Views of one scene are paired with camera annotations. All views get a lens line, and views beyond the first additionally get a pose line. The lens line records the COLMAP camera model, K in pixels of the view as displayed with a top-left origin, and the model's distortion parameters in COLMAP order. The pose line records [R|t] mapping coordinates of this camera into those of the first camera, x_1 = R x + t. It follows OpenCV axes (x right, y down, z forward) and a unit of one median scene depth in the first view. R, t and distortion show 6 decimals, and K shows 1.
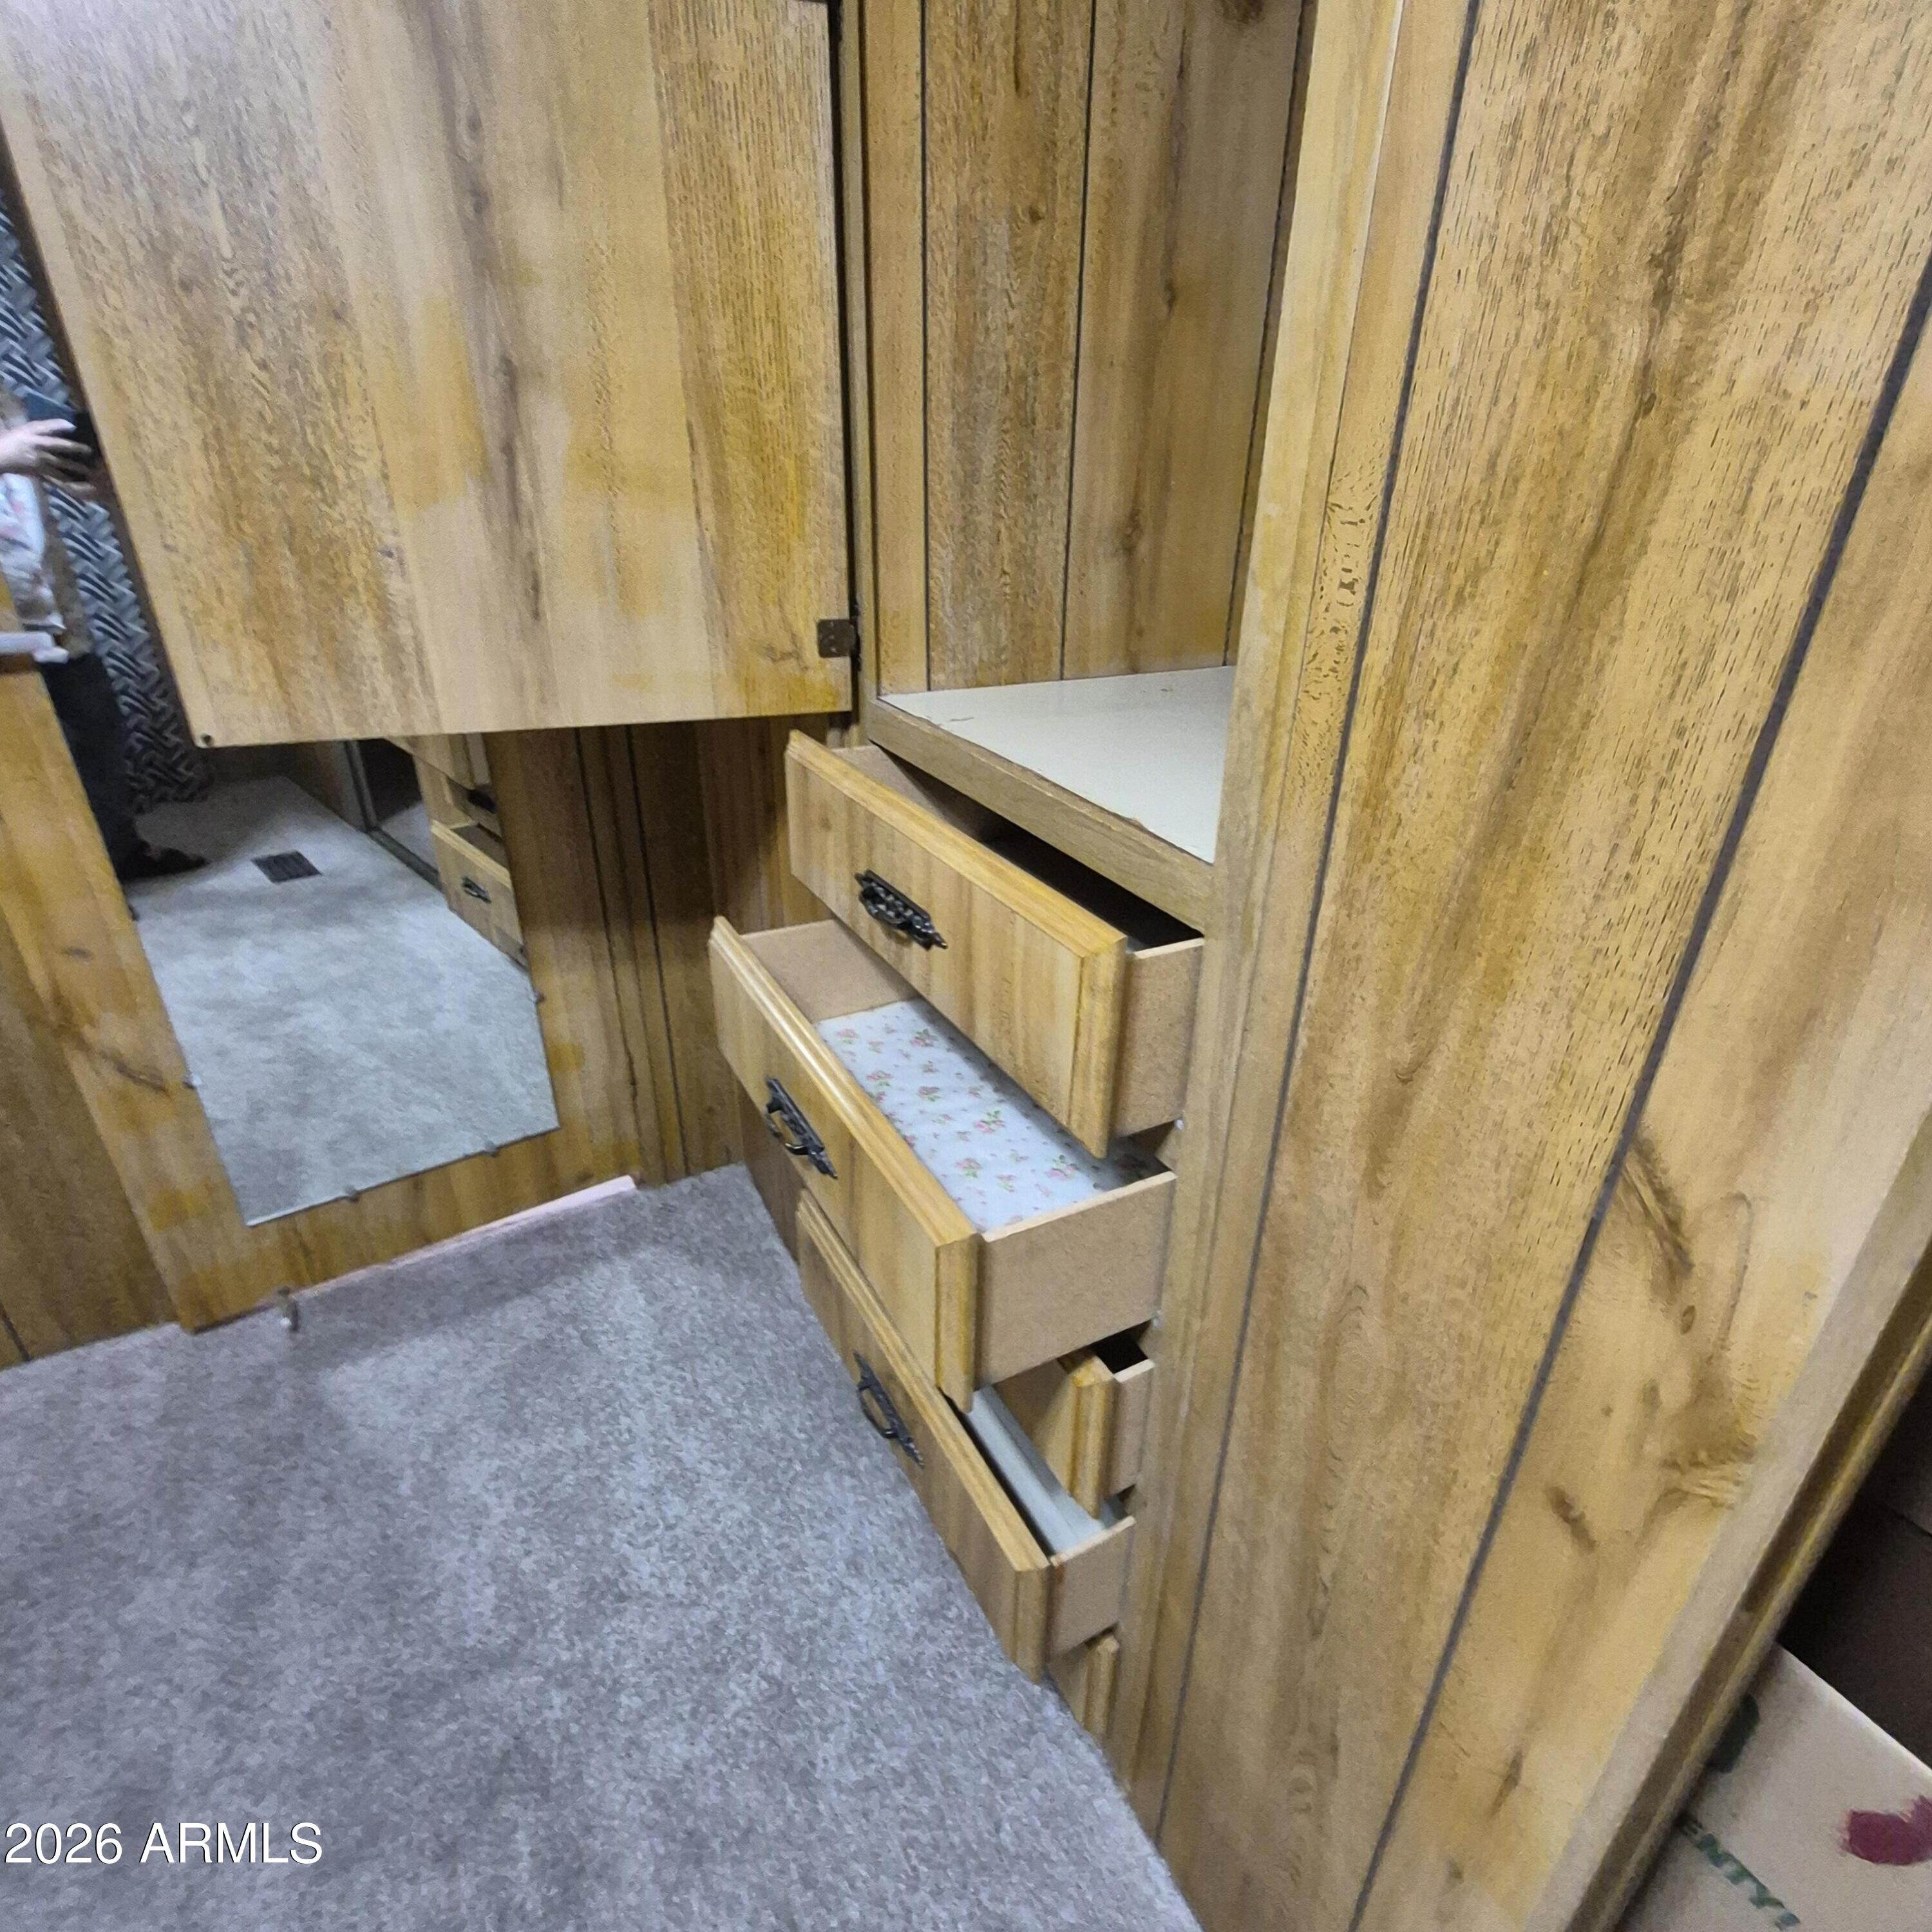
lens RADIAL K [[1075.1, 0, 978.3], [0, 1075.1, 974.6], [0, 0, 1]] dist [0.003041, 0.000357]
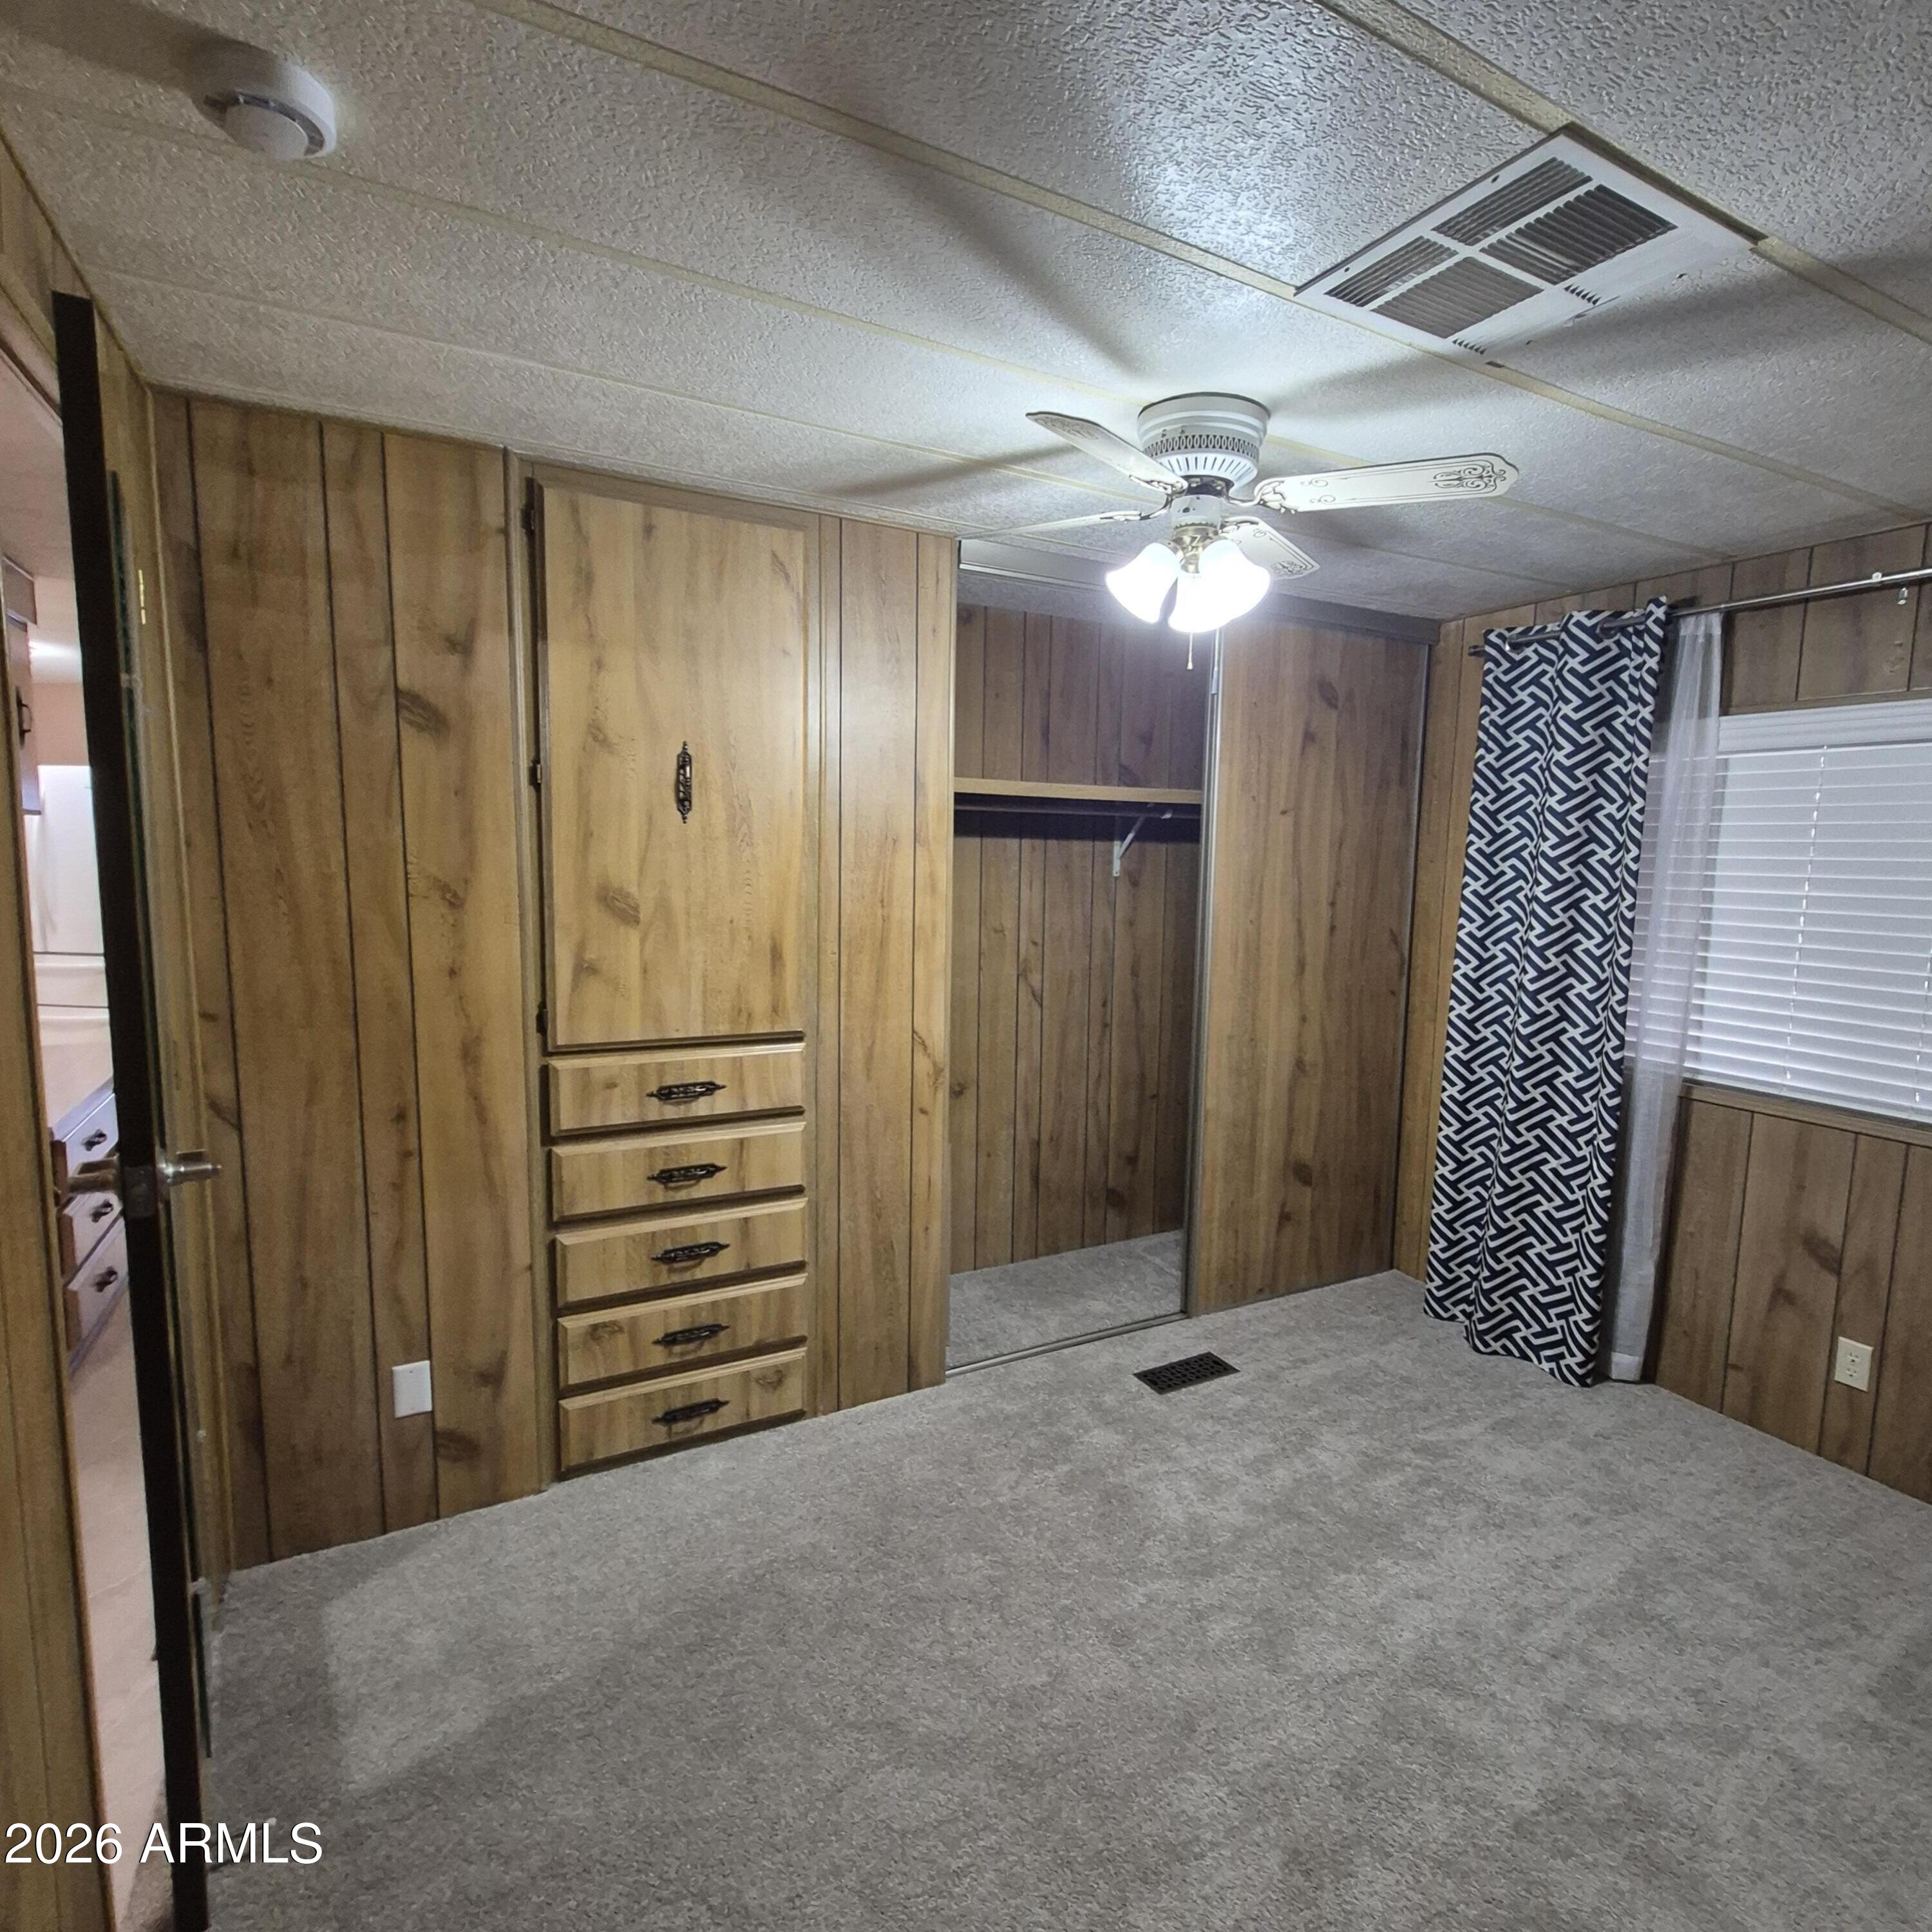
lens RADIAL K [[1037.8, 0, 968.4], [0, 1037.8, 965.0], [0, 0, 1]] dist [0.002123, 0.000309]
pose [[0.022275, -0.128708, 0.991432, -2.473717], [0.434133, 0.894546, 0.106376, -0.321019], [-0.900573, 0.428044, 0.075802, 0.079738]]
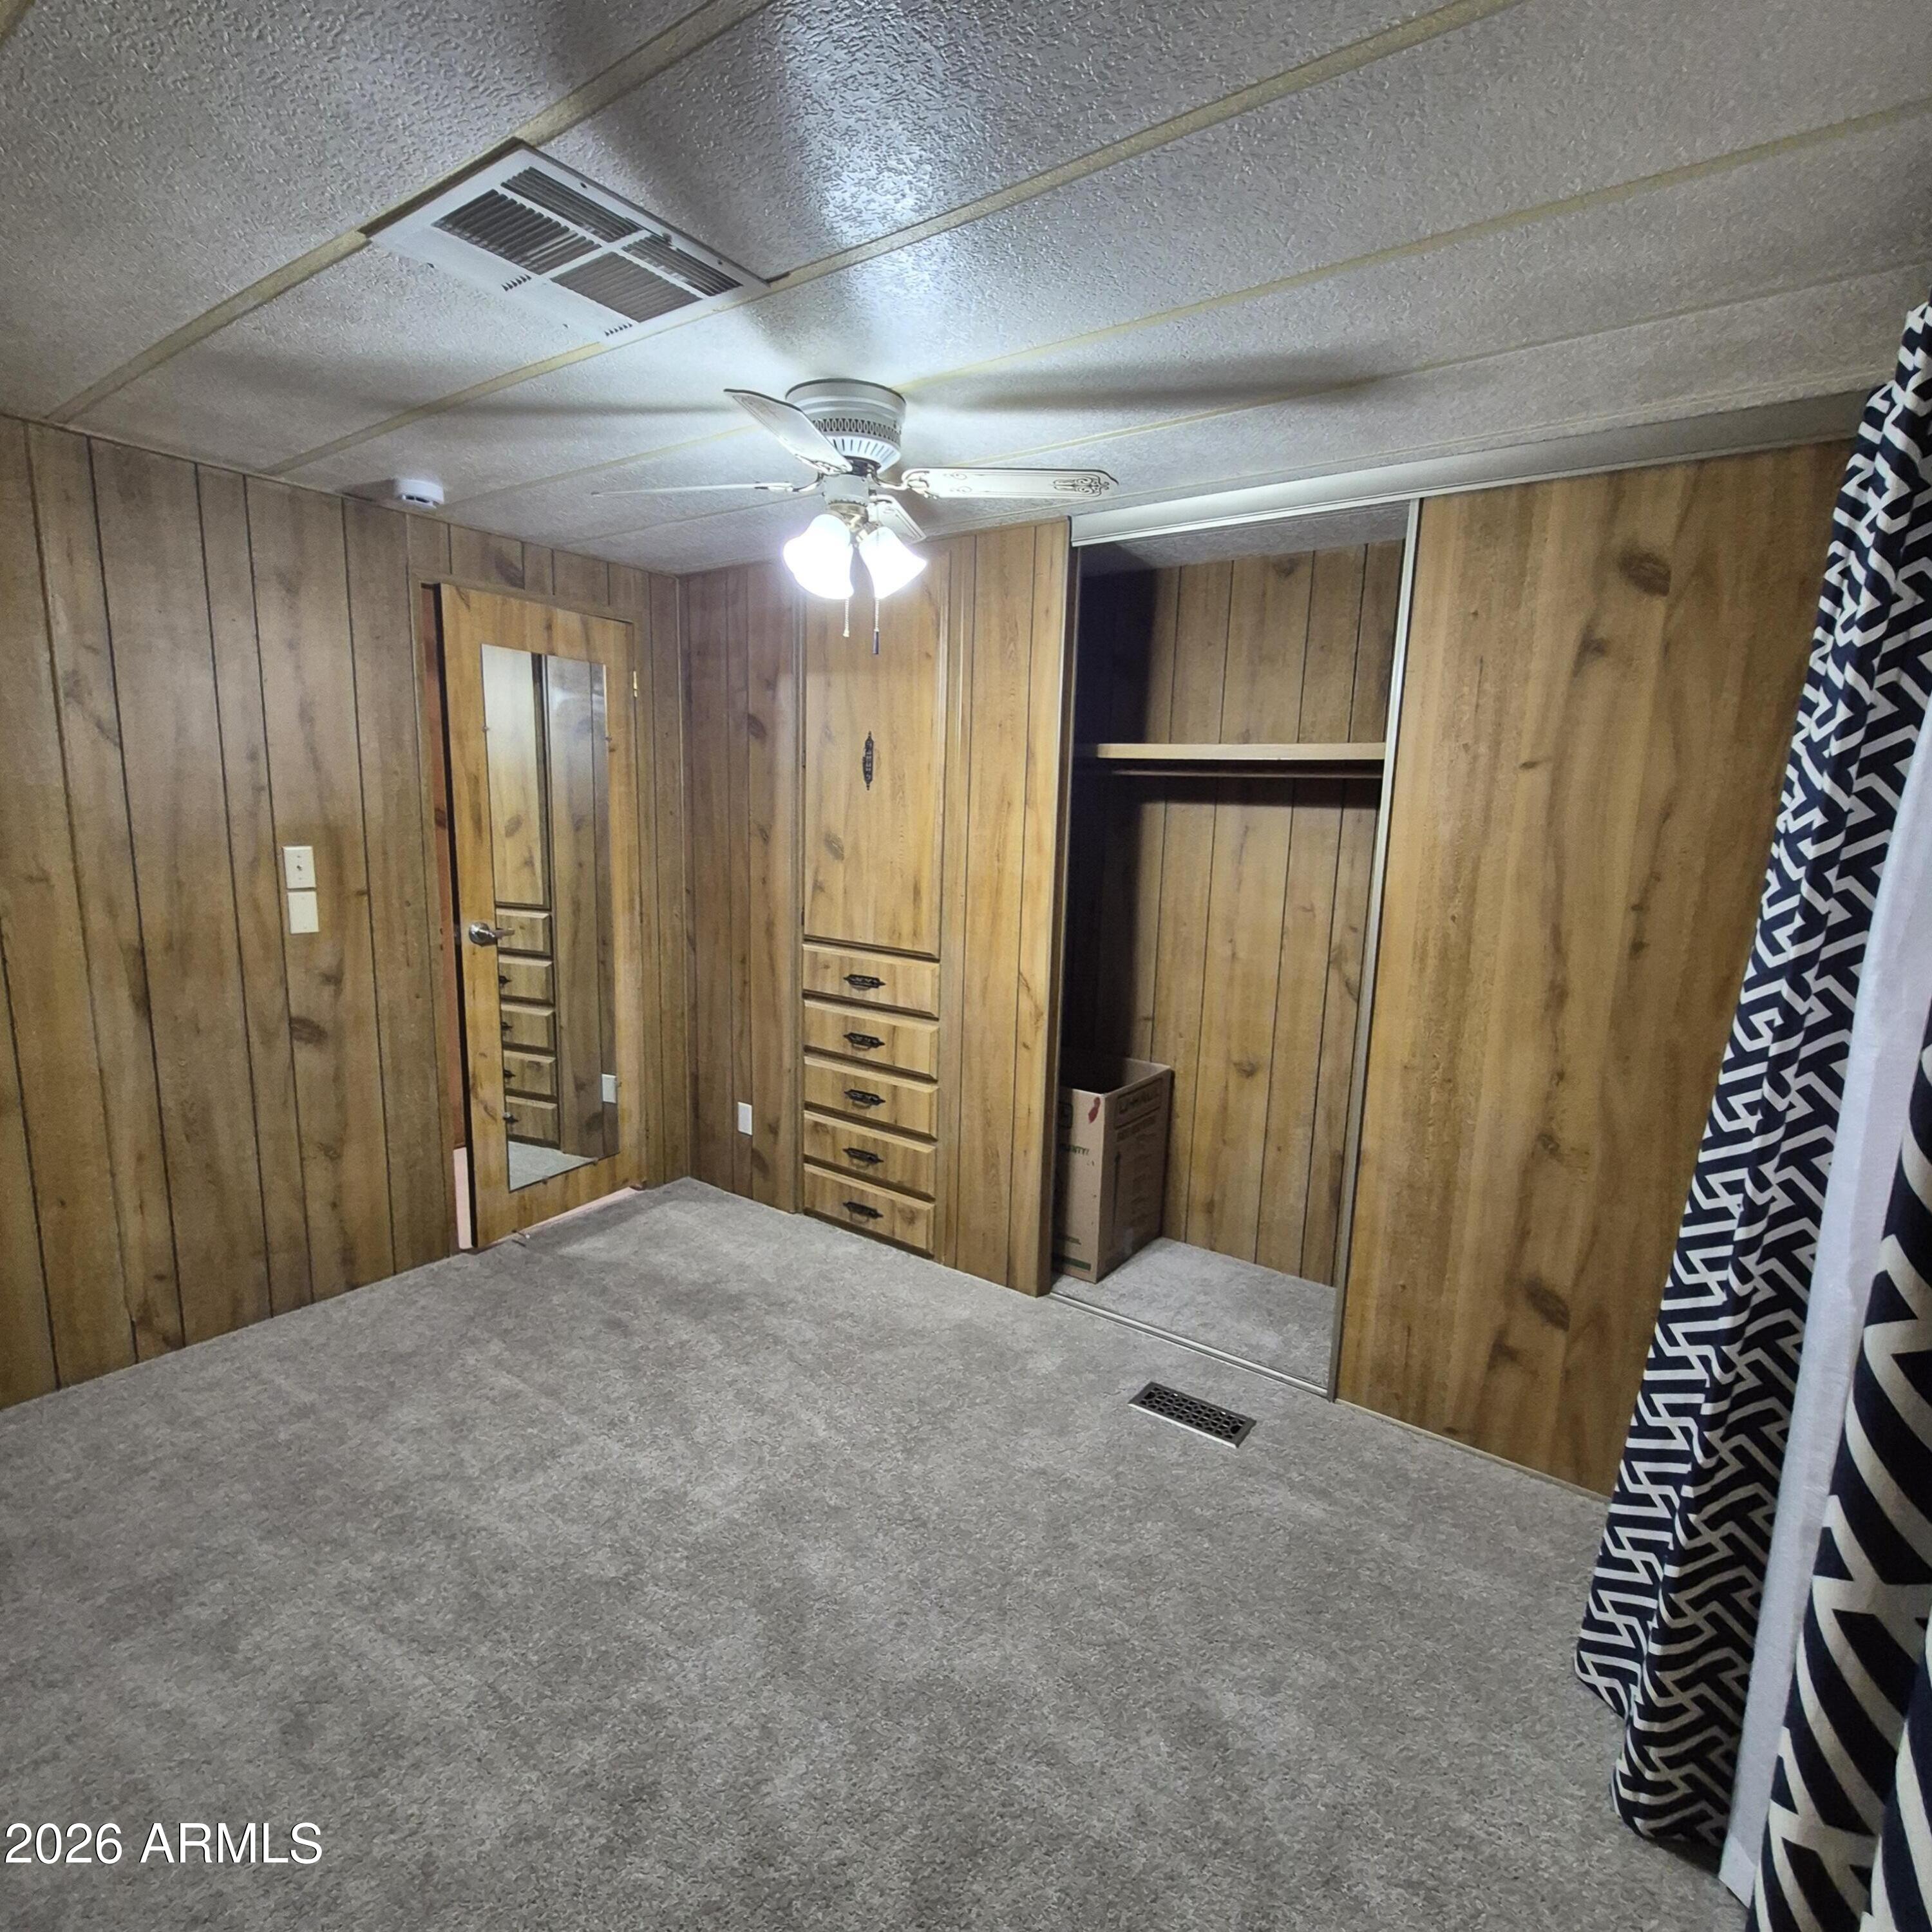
lens RADIAL K [[972.0, 0, 980.6], [0, 972.0, 962.5], [0, 0, 1]] dist [0.001710, 0.000488]
pose [[0.896939, -0.059462, 0.438137, -1.112720], [0.184608, 0.950776, -0.248888, 0.771380], [-0.401771, 0.304121, 0.863765, -2.047878]]
